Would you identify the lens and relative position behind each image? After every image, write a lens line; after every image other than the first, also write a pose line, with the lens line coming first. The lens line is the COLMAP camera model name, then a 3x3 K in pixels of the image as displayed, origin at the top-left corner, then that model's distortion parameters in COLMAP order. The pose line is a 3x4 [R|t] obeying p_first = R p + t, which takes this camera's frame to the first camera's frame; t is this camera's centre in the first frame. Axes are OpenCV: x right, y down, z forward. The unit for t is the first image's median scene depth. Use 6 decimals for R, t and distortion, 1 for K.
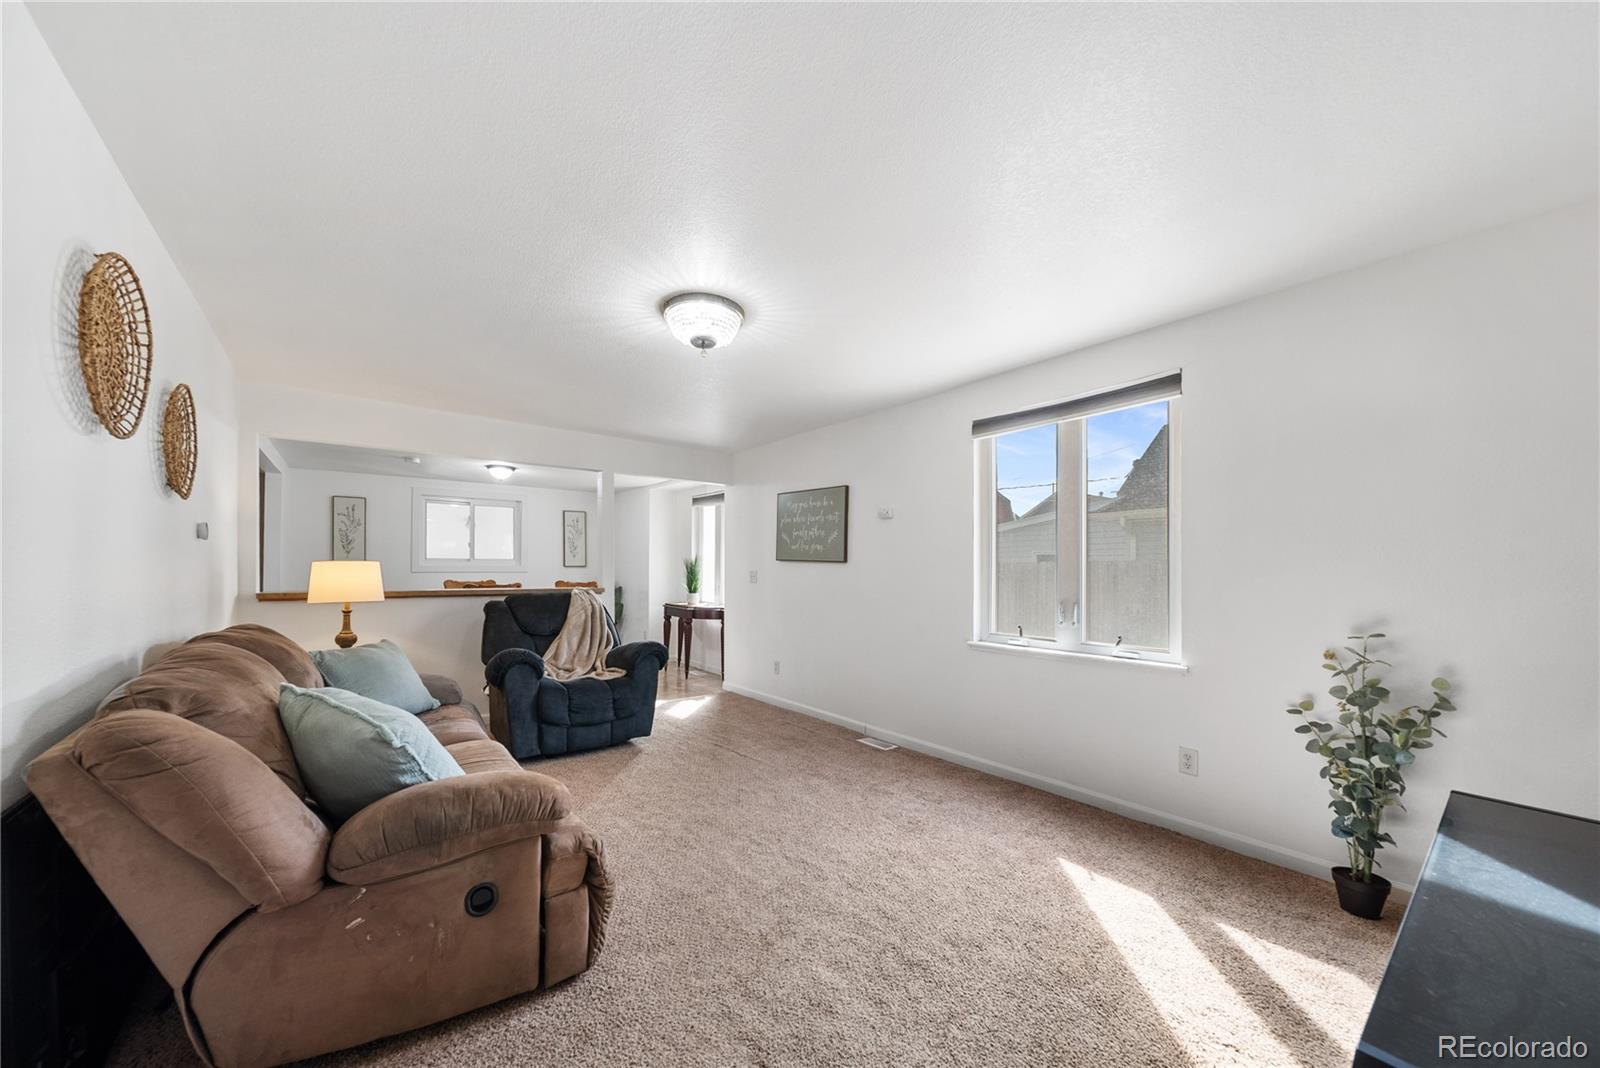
lens RADIAL K [[571.1, 0, 793.6], [0, 571.1, 551.9], [0, 0, 1]] dist [-0.002286, -0.000253]
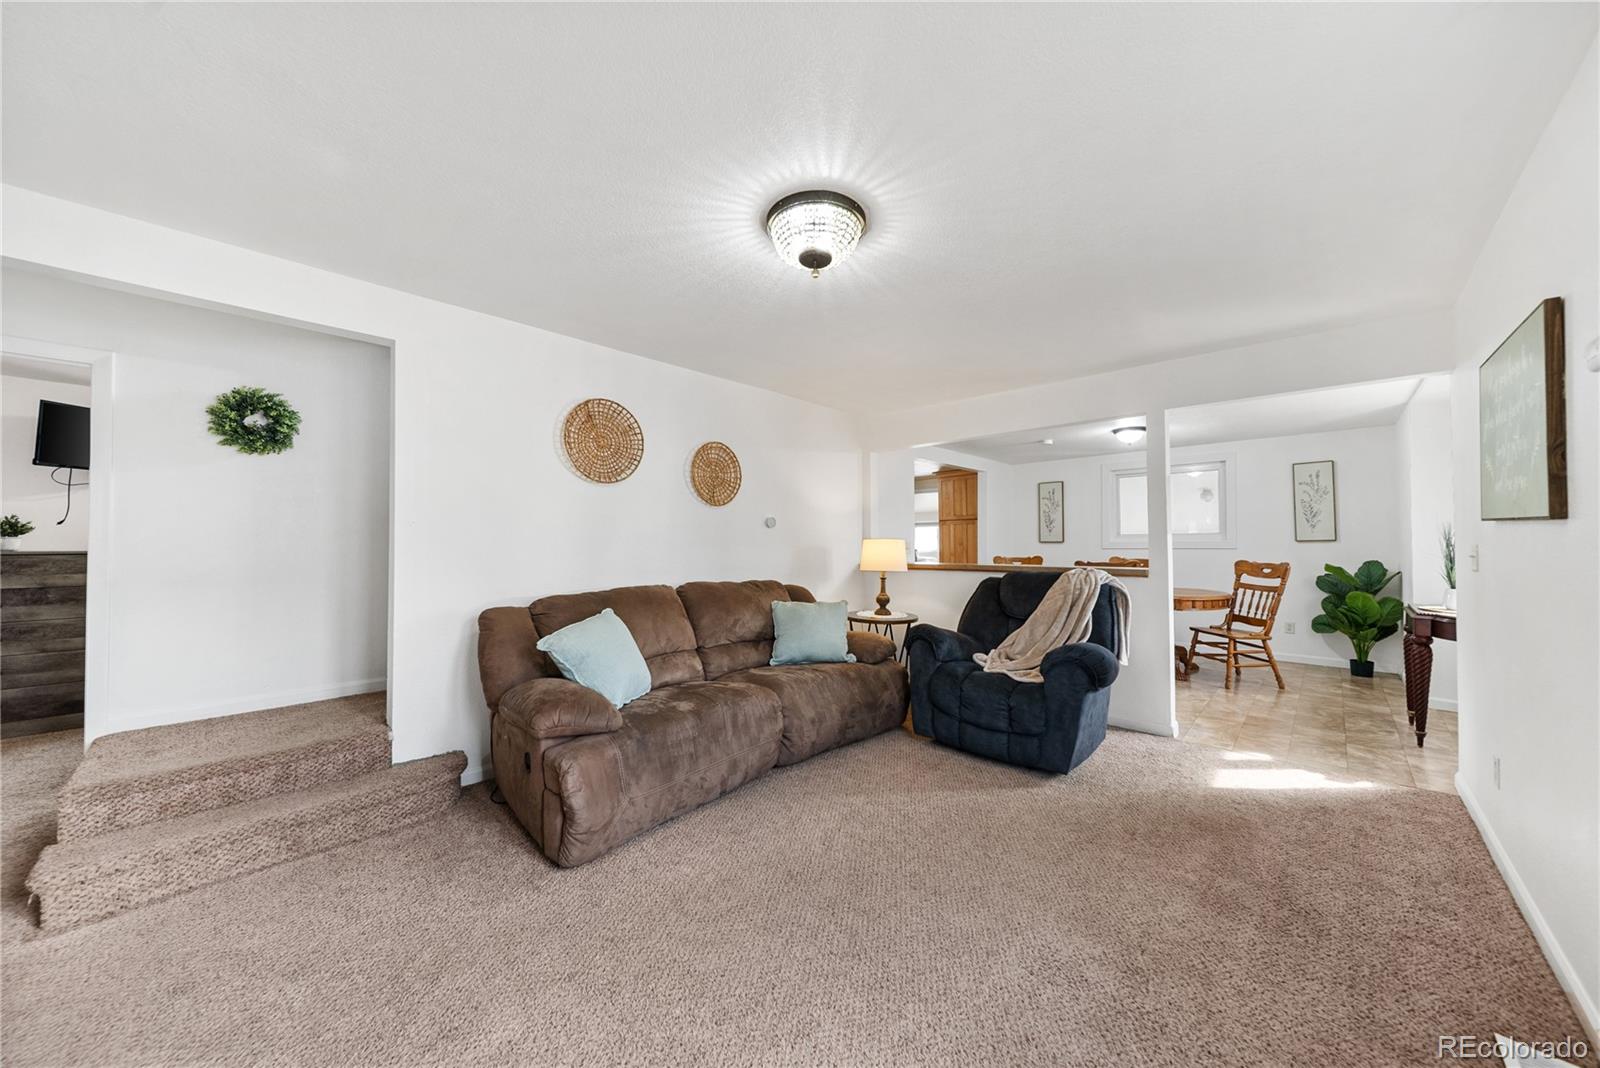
lens RADIAL K [[559.7, 0, 803.0], [0, 559.7, 532.6], [0, 0, 1]] dist [-0.002376, -0.000595]
pose [[0.156463, -0.026826, -0.987319, 0.418399], [0.031915, 0.999246, -0.022092, 0.022596], [0.987168, -0.028053, 0.157201, 0.595624]]
